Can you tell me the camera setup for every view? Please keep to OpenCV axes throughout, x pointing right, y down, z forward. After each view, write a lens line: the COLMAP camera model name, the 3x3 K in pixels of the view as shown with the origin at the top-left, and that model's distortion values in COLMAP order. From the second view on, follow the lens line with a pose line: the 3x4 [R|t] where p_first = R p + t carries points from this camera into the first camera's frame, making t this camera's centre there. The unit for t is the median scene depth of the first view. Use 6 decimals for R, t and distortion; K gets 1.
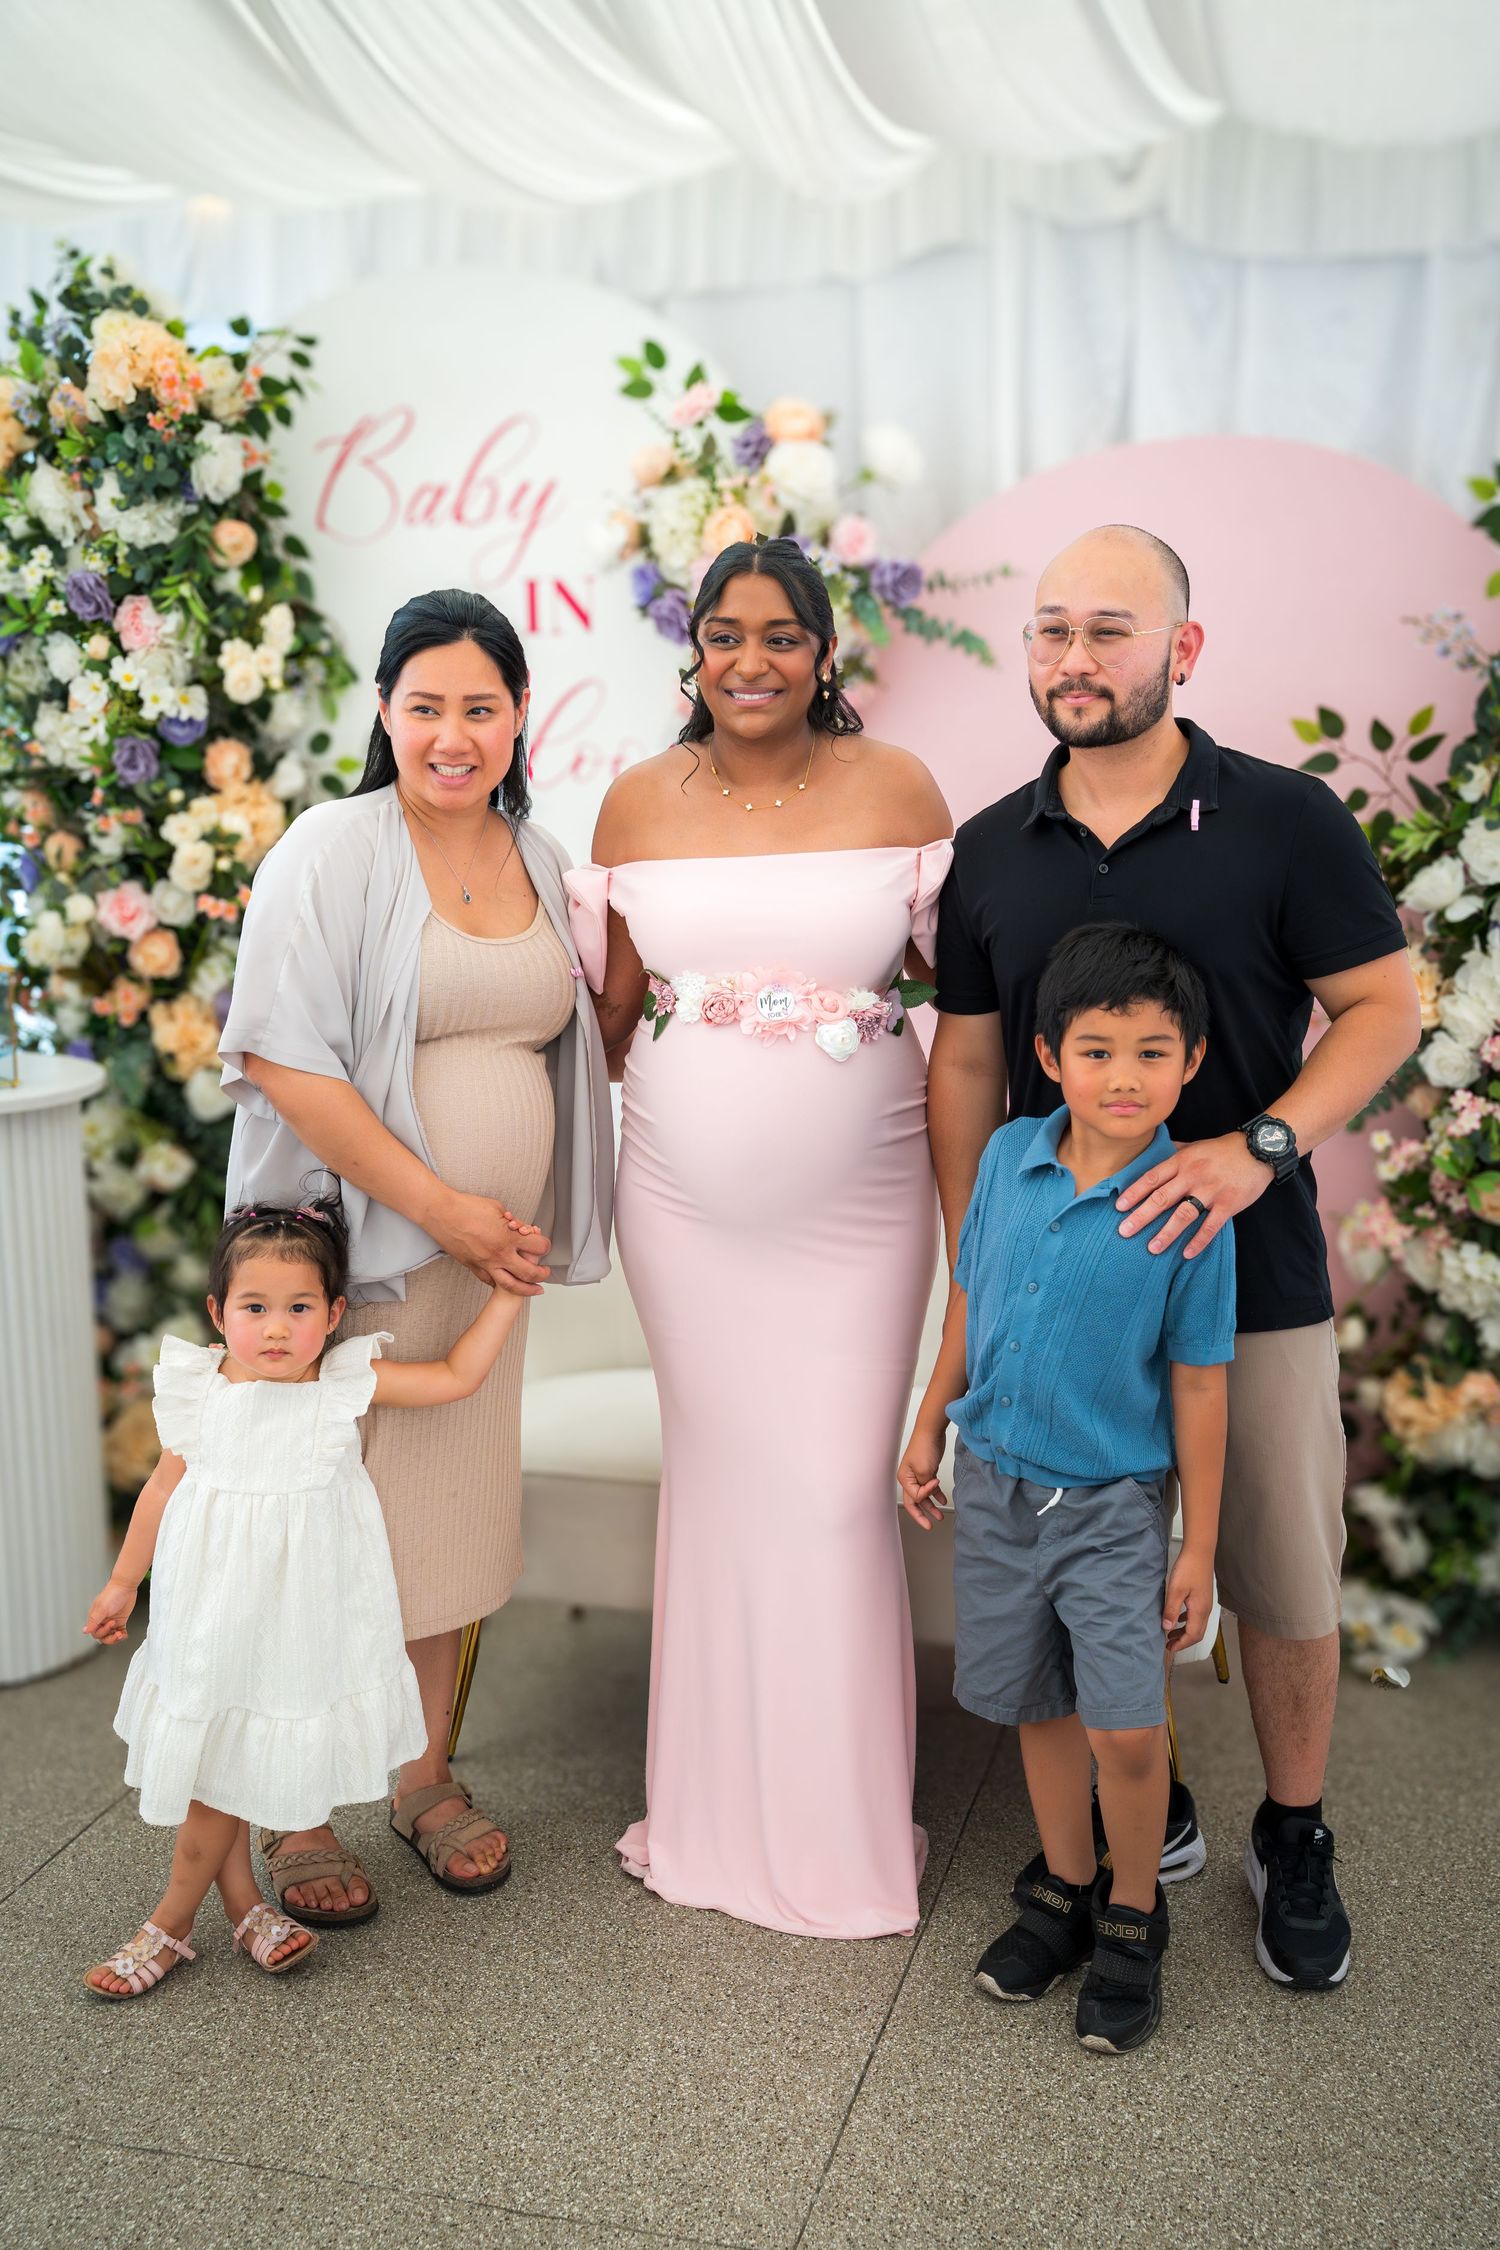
lens RADIAL K [[2411.1, 0, 758.8], [0, 2411.1, 1184.2], [0, 0, 1]] dist [0.090649, 0.000000]
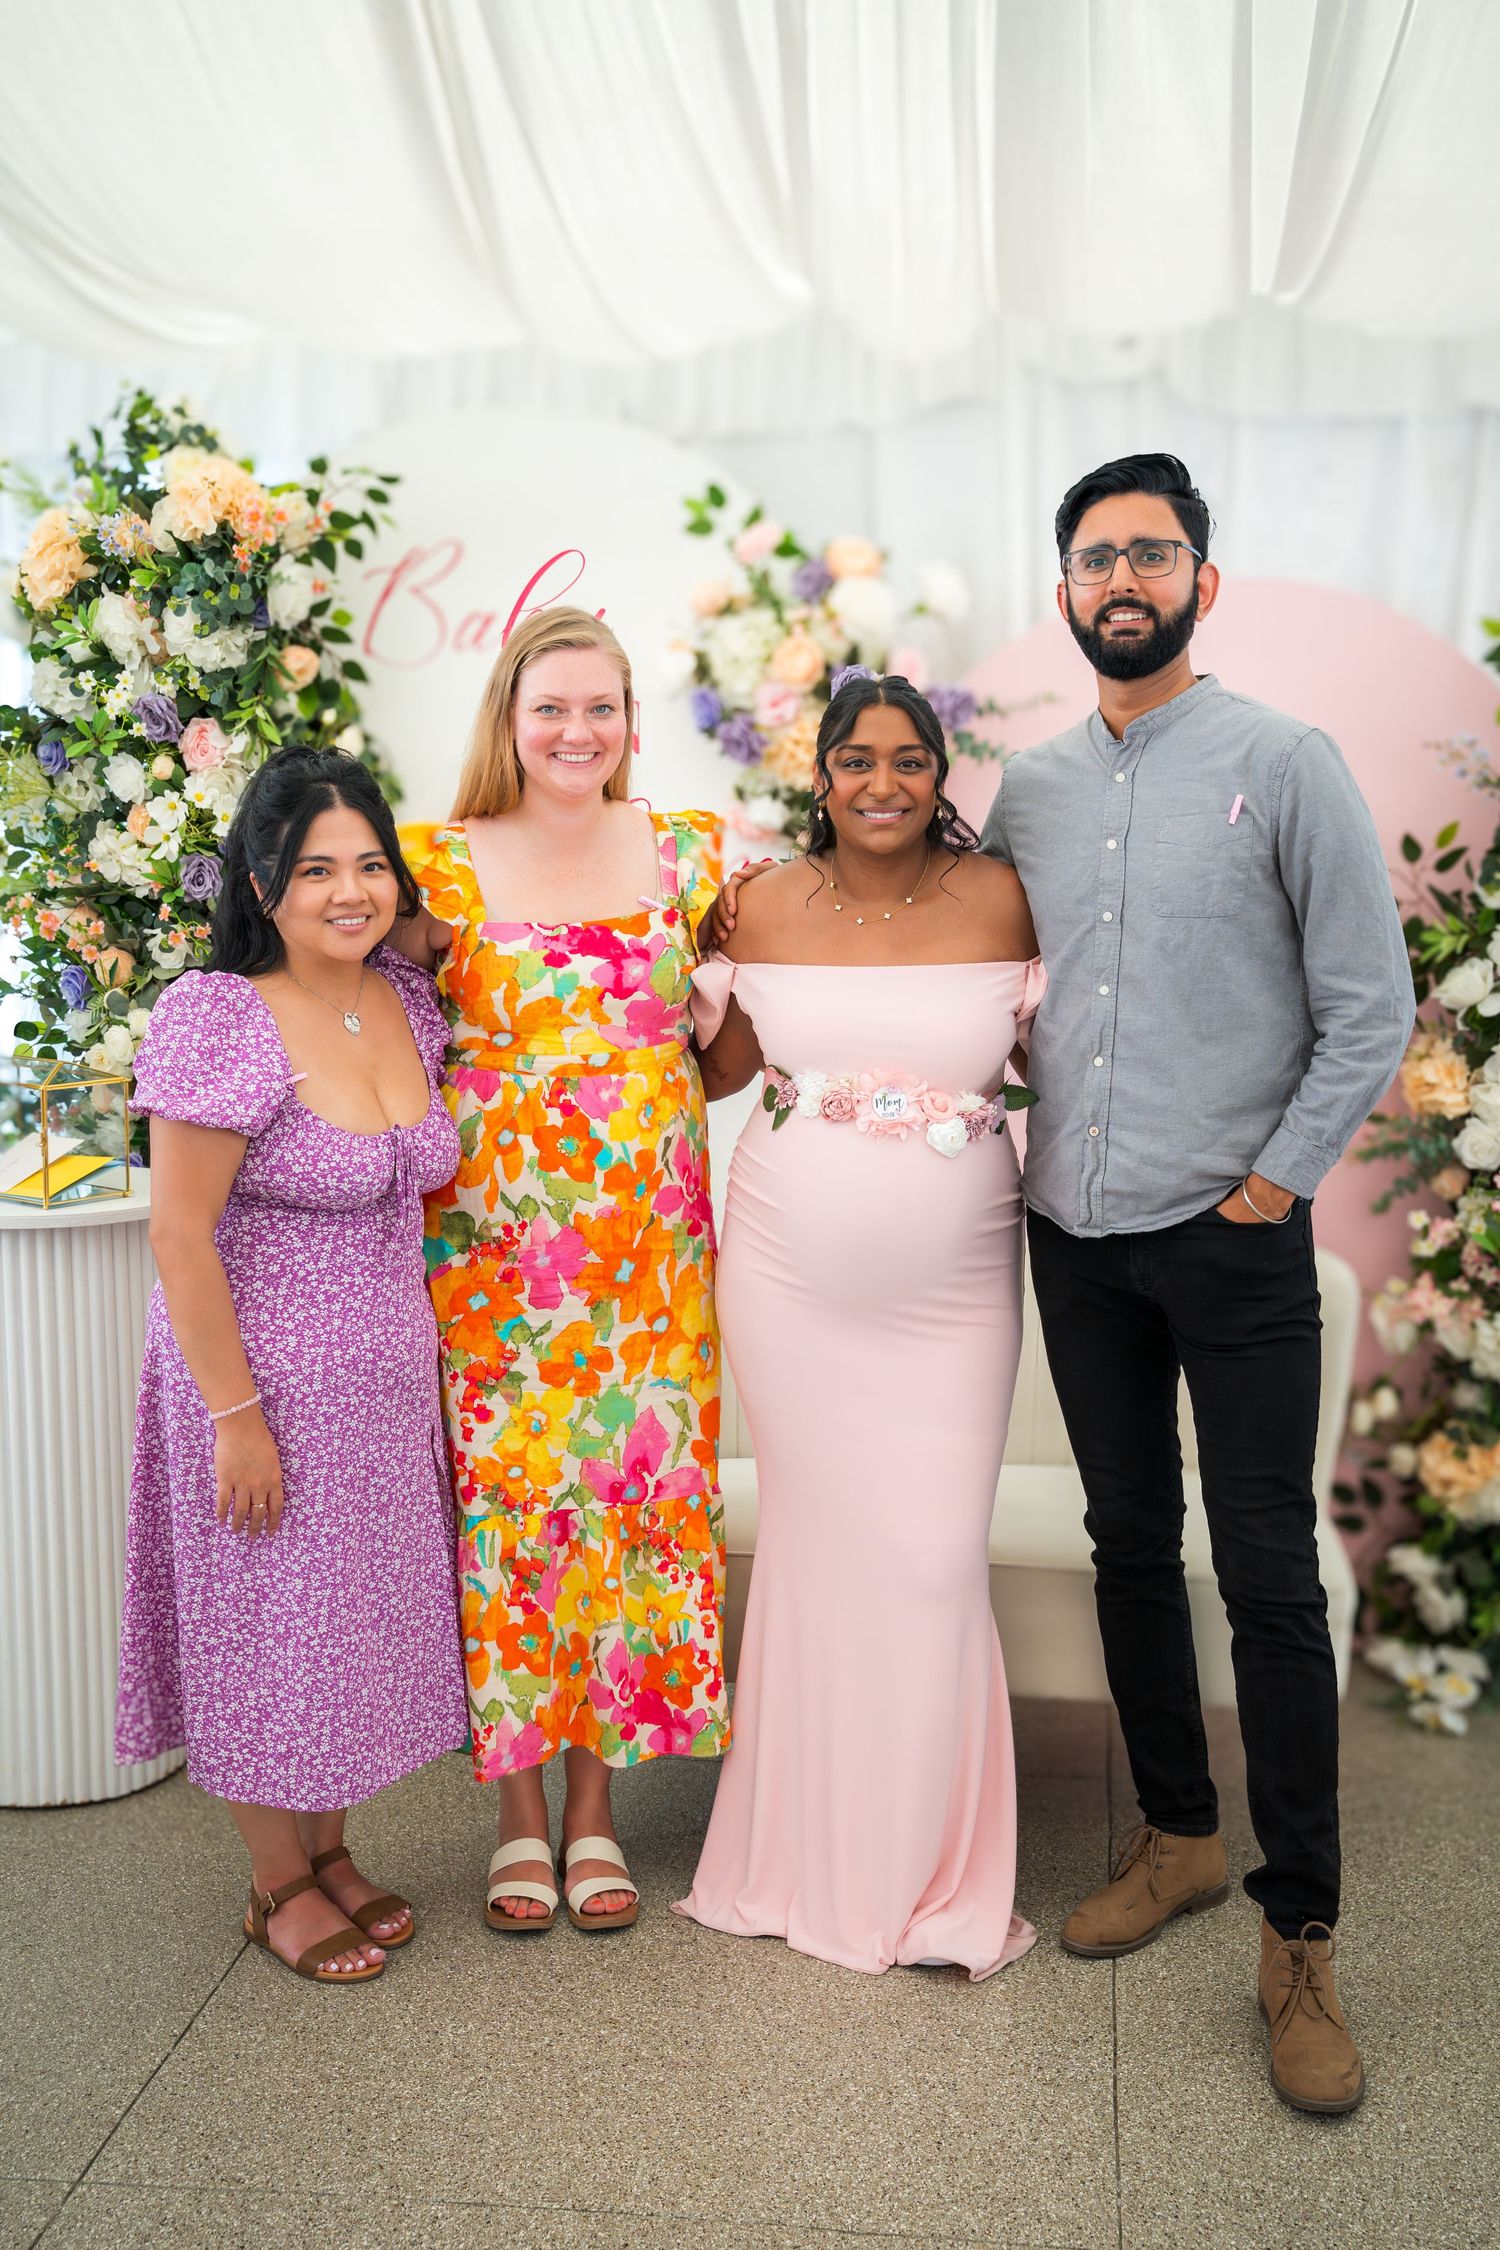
lens RADIAL K [[2571.8, 0, 735.9], [0, 2571.8, 1147.6], [0, 0, 1]] dist [0.093149, 0.000000]
pose [[0.990755, -0.018742, 0.134359, -0.185904], [0.027259, 0.997715, -0.061828, 0.011958], [-0.132893, 0.064919, 0.989002, -0.093594]]
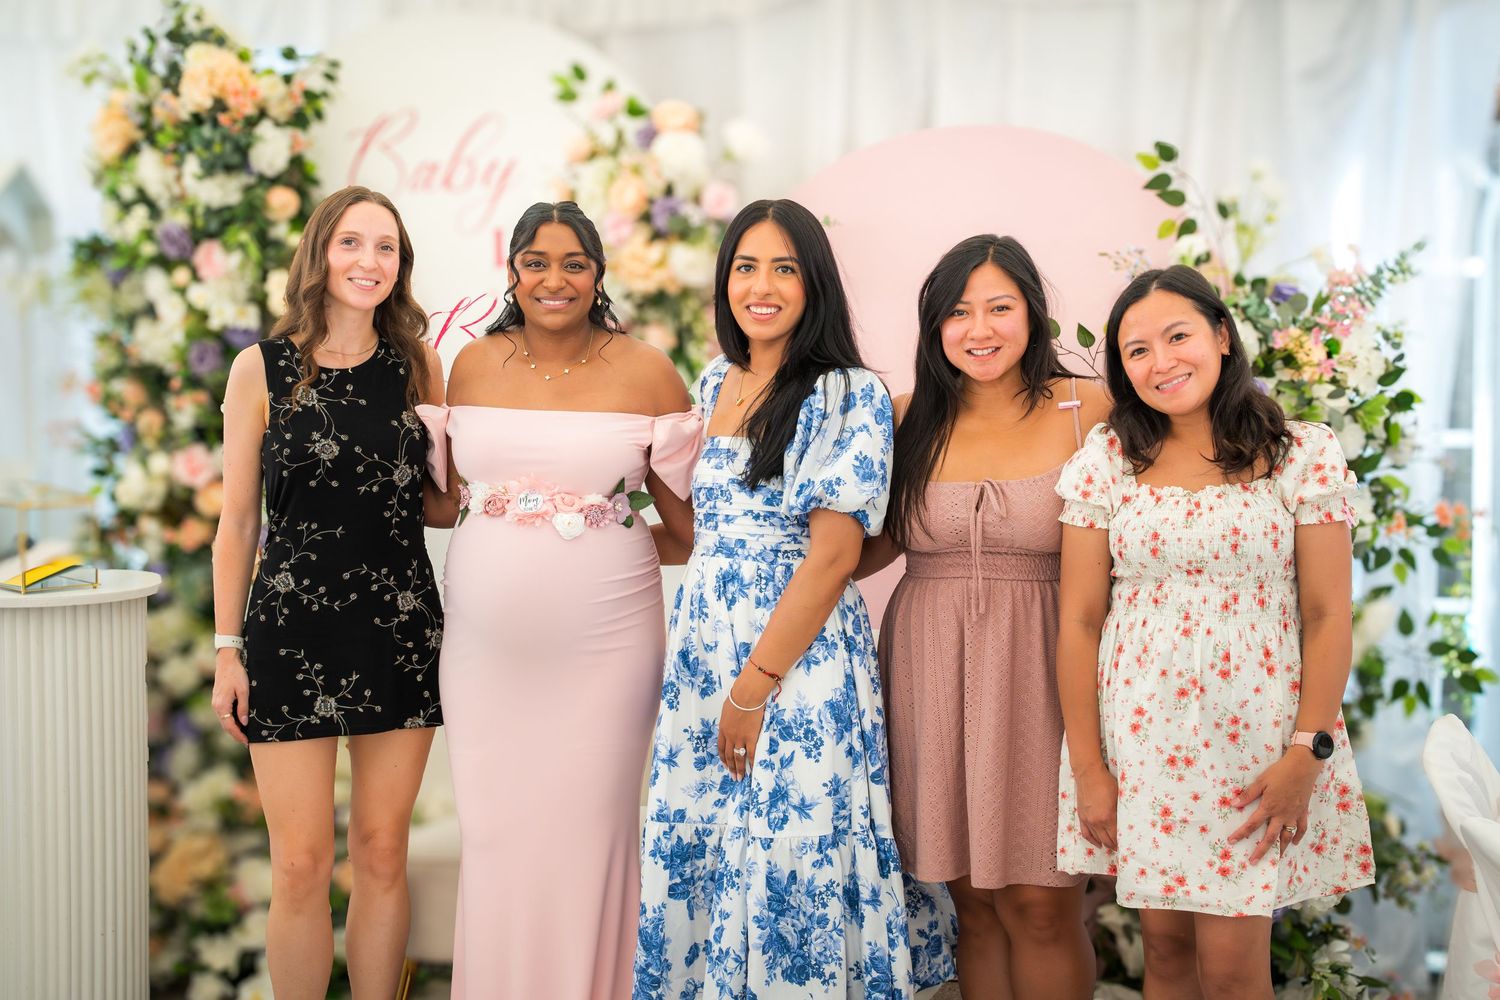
lens RADIAL K [[2296.9, 0, 752.5], [0, 2296.9, 474.9], [0, 0, 1]] dist [0.269564, 0.000000]
pose [[0.997646, 0.001322, -0.068559, 0.144853], [-0.010745, 0.990475, -0.137270, 0.069791], [0.067724, 0.137684, 0.988158, -0.274815]]
